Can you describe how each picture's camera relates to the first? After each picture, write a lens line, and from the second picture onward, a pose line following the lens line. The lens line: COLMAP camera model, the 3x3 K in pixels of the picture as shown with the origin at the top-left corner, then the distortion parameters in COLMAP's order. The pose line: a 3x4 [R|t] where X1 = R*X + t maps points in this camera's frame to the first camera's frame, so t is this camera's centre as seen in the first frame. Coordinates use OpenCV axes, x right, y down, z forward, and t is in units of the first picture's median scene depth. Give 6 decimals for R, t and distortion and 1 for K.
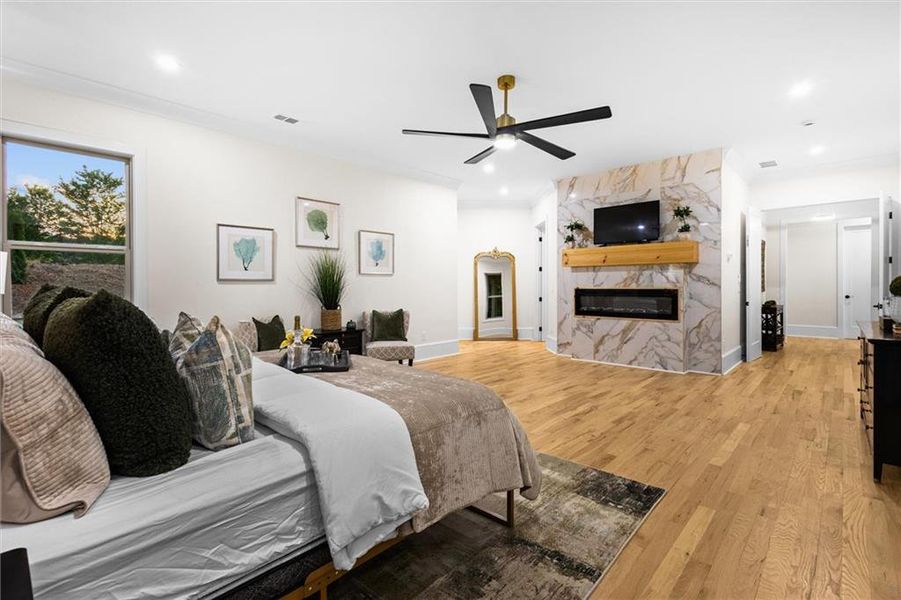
lens RADIAL K [[422.0, 0, 453.3], [0, 422.0, 283.1], [0, 0, 1]] dist [0.010953, 0.000621]
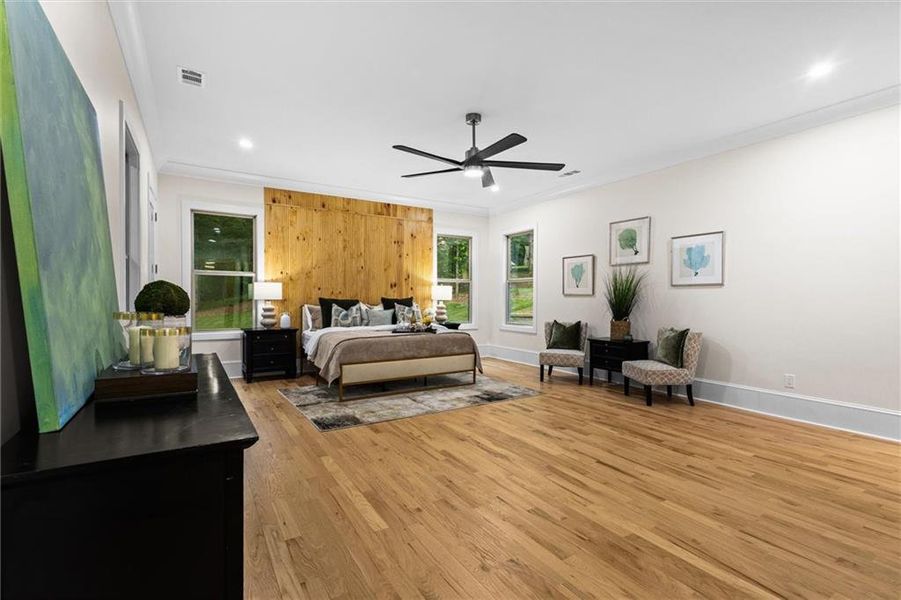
lens RADIAL K [[422.0, 0, 451.3], [0, 422.0, 300.6], [0, 0, 1]] dist [0.010953, 0.000621]
pose [[-0.278580, 0.009259, -0.960368, 0.988195], [0.000697, 0.999955, 0.009438, -0.000223], [0.960413, 0.001960, -0.278574, 1.009509]]
